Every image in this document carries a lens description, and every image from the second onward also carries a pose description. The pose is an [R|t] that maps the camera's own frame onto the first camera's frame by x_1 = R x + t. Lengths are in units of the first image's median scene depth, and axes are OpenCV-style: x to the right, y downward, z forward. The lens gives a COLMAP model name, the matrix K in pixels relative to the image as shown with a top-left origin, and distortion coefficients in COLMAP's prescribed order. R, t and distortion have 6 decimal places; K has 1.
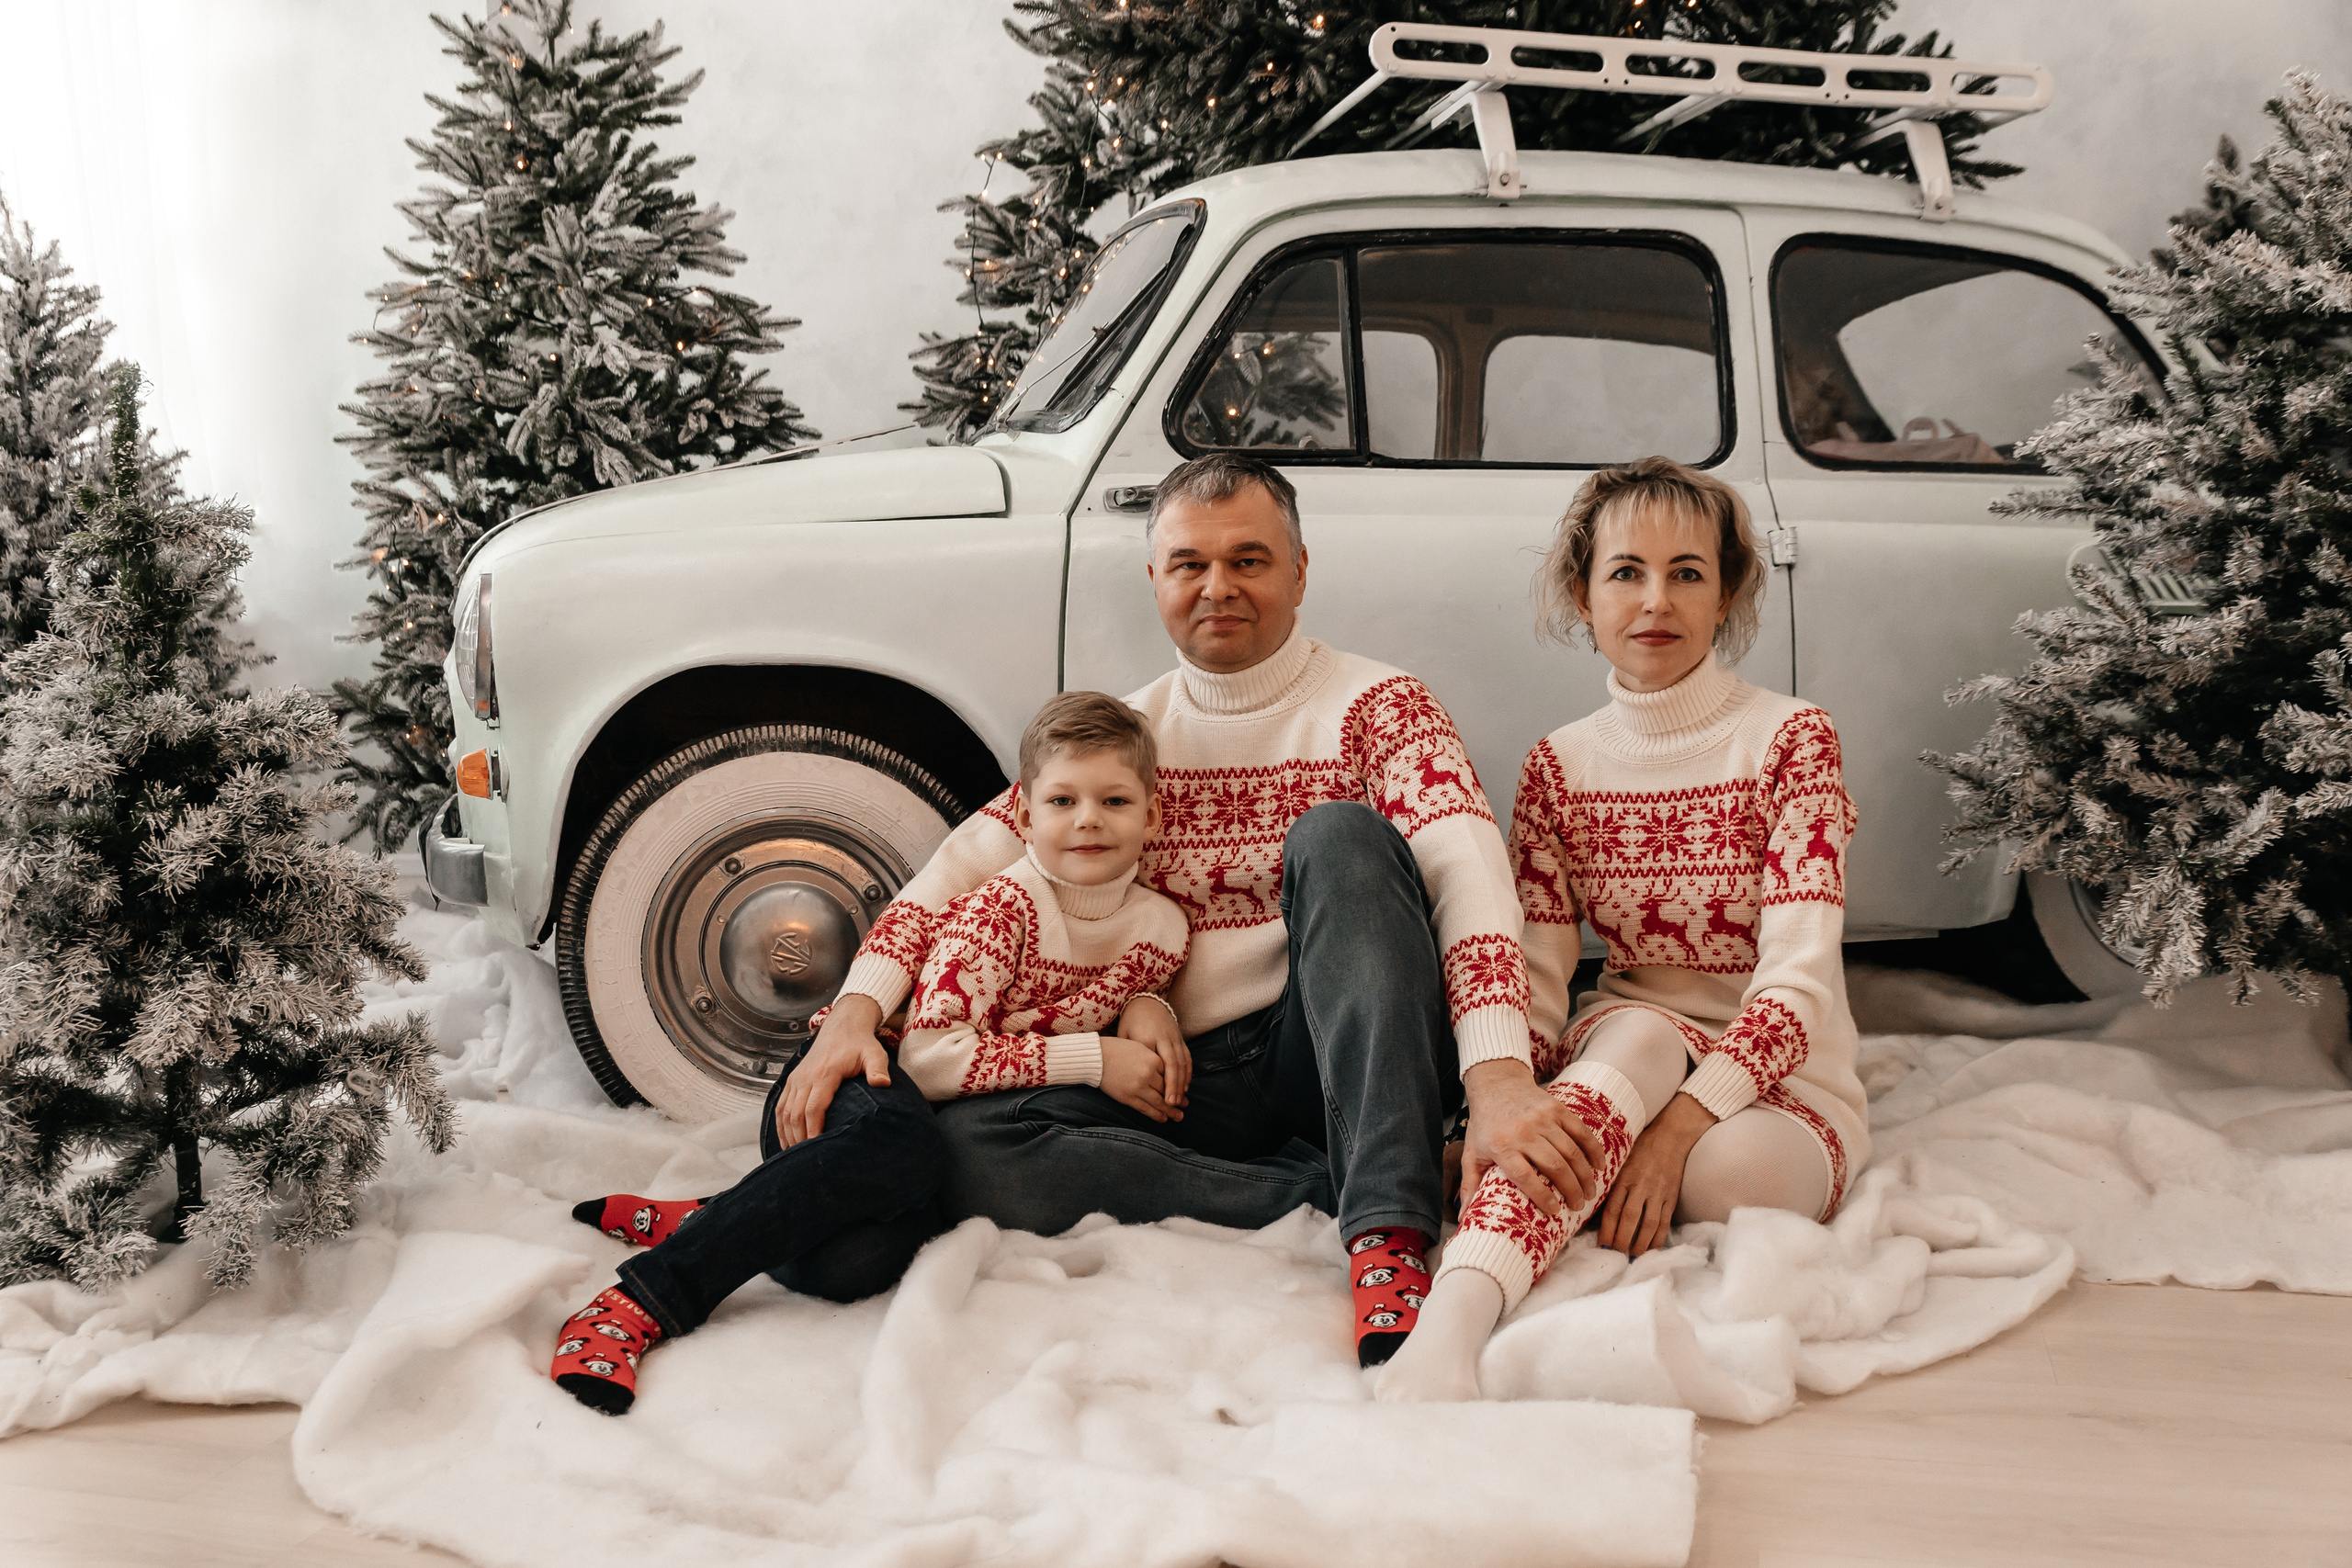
lens RADIAL K [[2243.4, 0, 1175.0], [0, 2243.4, 782.9], [0, 0, 1]] dist [-0.051755, 0.000000]
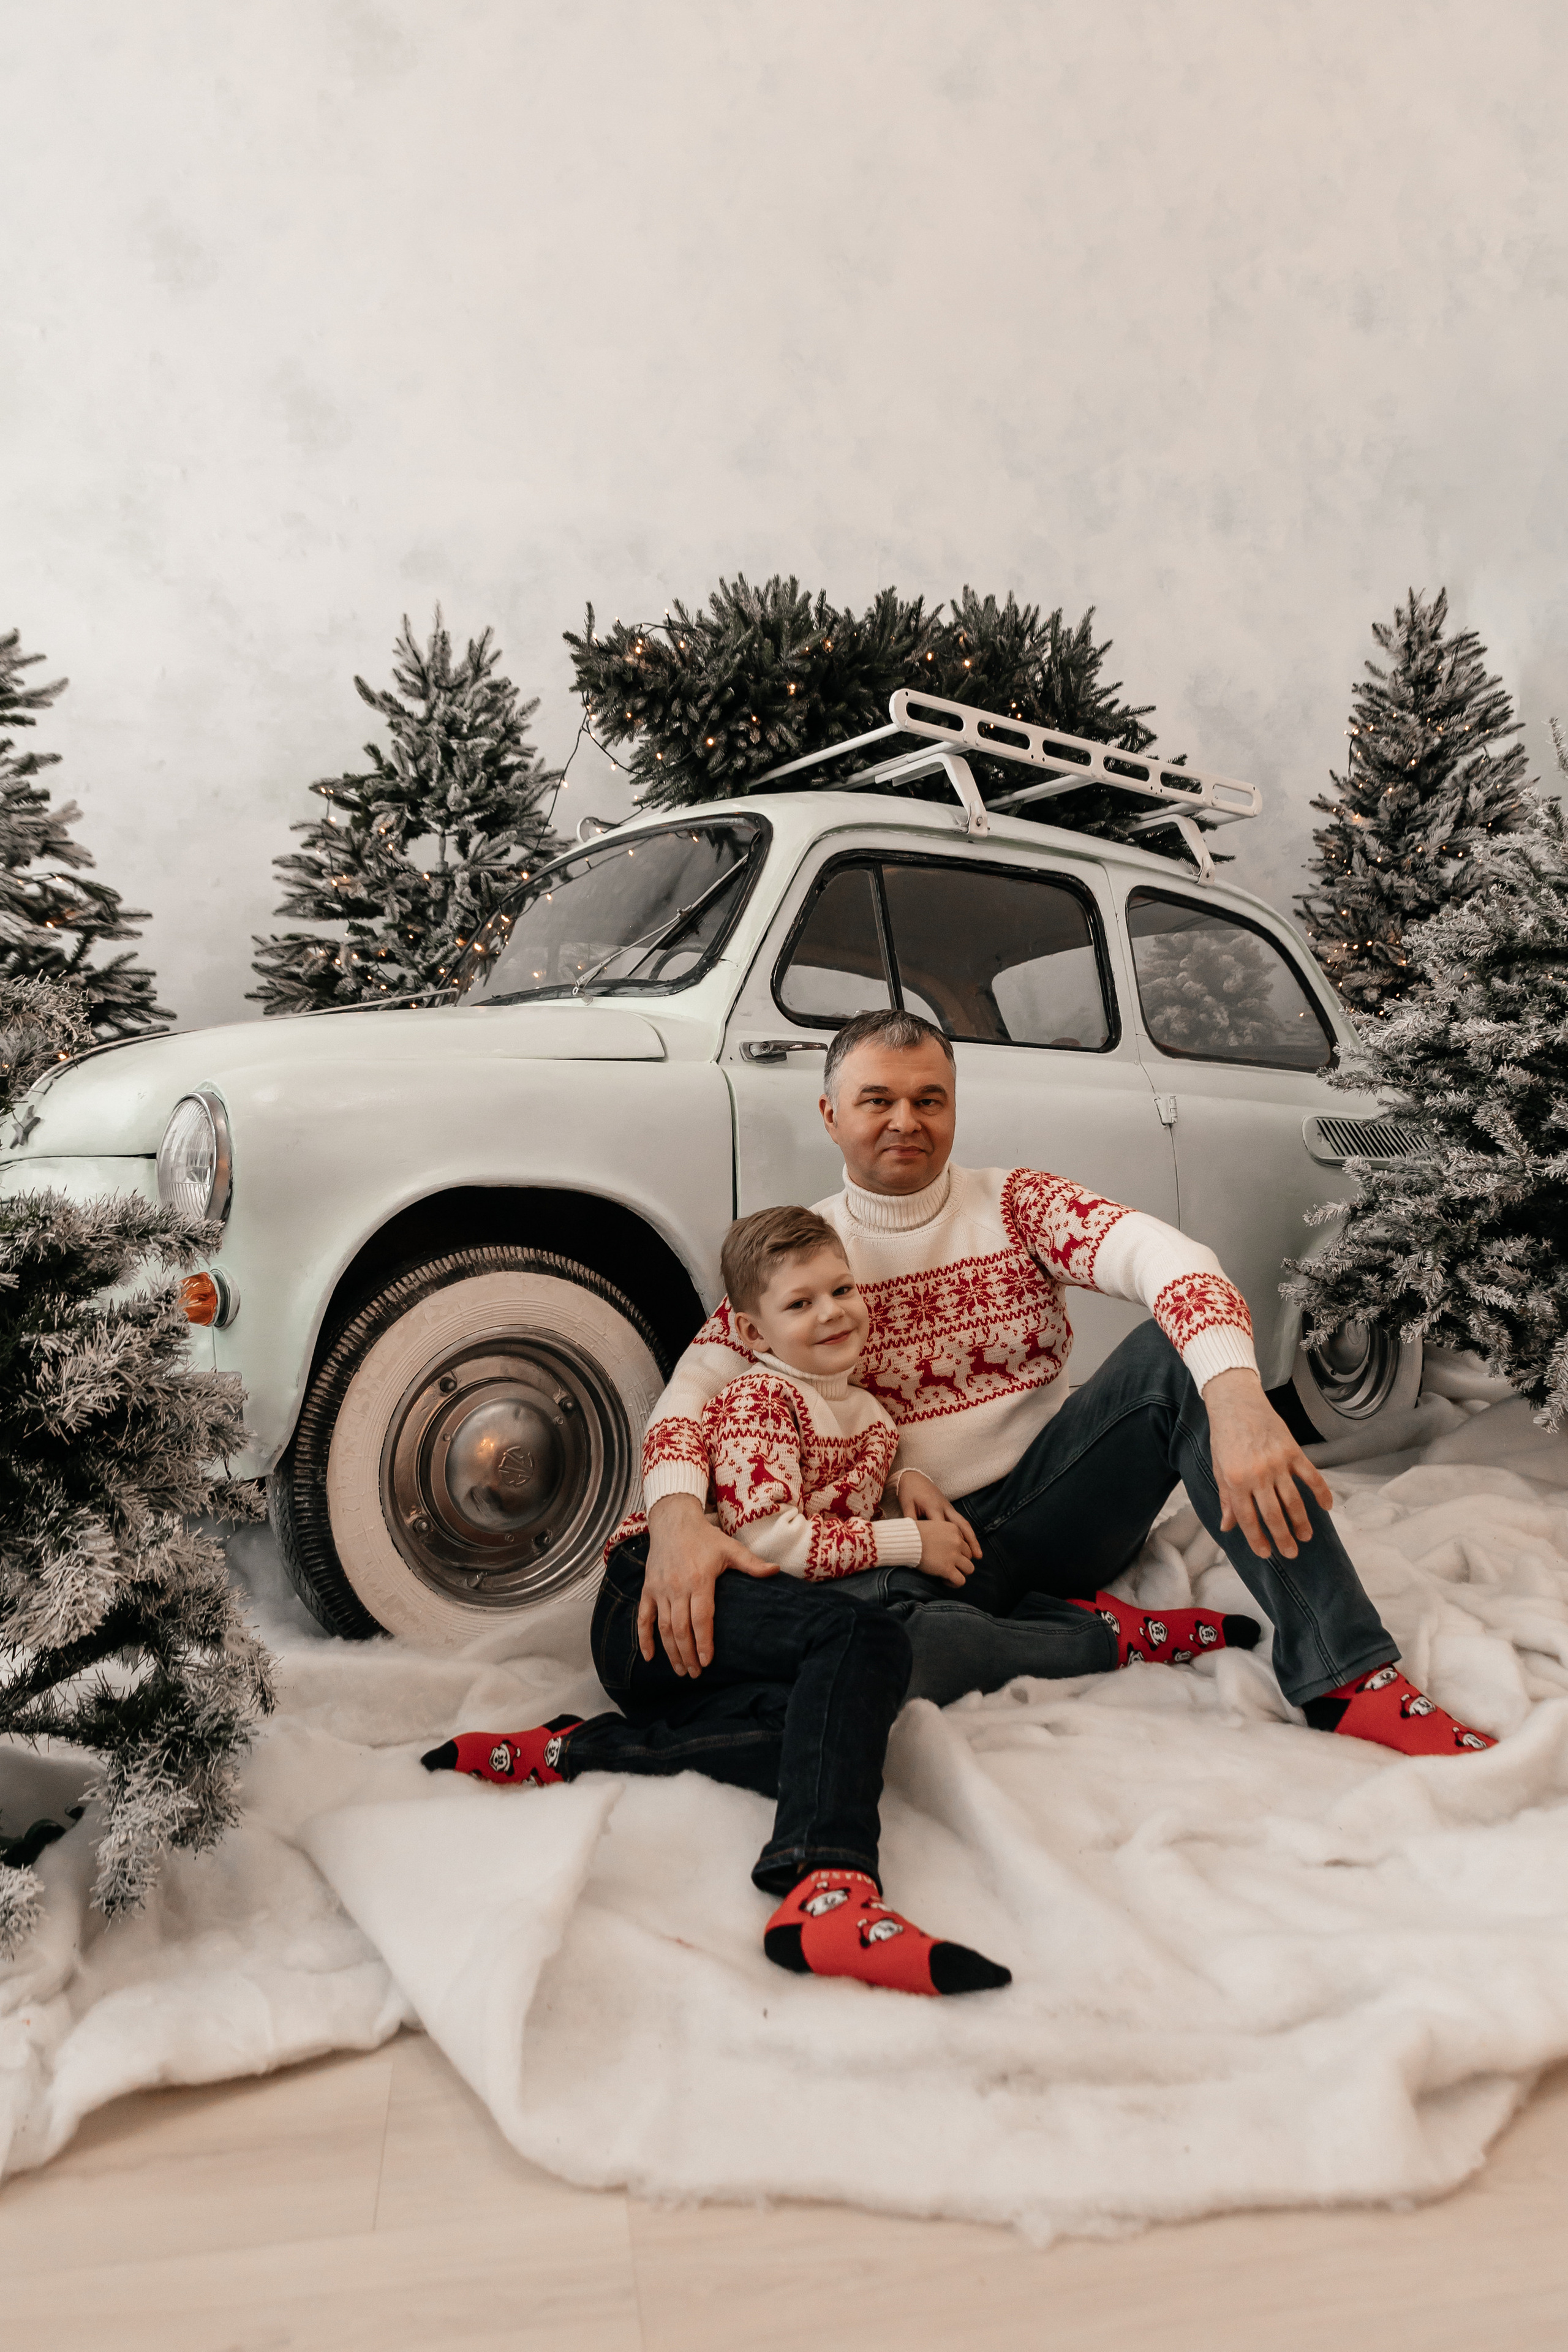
lens RADIAL K [[1575.9, 0, 771.7], [0, 1575.9, 1177.7], [0, 0, 1]] dist [0.008383, -0.002676]
pose [[0.897513, 0.009512, 0.440885, -0.382025], [0.036393, 0.994760, -0.095546, 0.017051], [-0.439484, 0.101799, 0.892463, 0.282156]]
